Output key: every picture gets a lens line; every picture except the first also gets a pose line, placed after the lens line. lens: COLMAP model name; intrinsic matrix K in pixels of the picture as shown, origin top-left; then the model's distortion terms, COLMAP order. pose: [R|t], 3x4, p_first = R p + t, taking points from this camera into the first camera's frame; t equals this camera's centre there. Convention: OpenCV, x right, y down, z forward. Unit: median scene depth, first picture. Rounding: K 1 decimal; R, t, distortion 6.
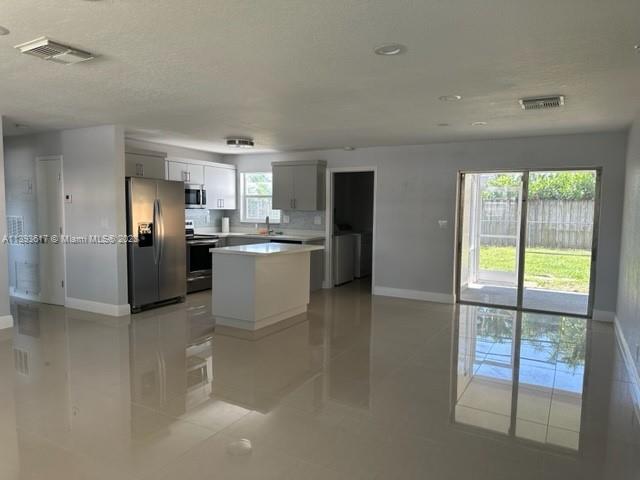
lens RADIAL K [[454.4, 0, 320.0], [0, 454.4, 240.0], [0, 0, 1]] dist [0.092350, -0.001999]
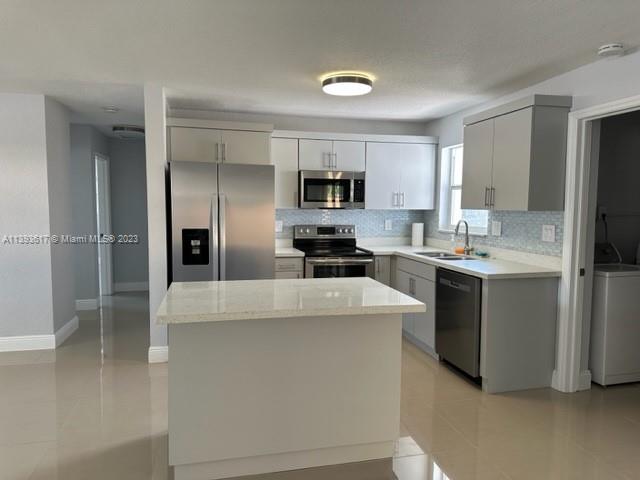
lens RADIAL K [[454.4, 0, 320.0], [0, 454.4, 240.0], [0, 0, 1]] dist [0.092350, -0.001999]
pose [[0.678941, 0.051349, -0.732395, 0.172438], [-0.052075, 0.998407, 0.021725, -0.033330], [0.732344, 0.023389, 0.680533, 0.497396]]
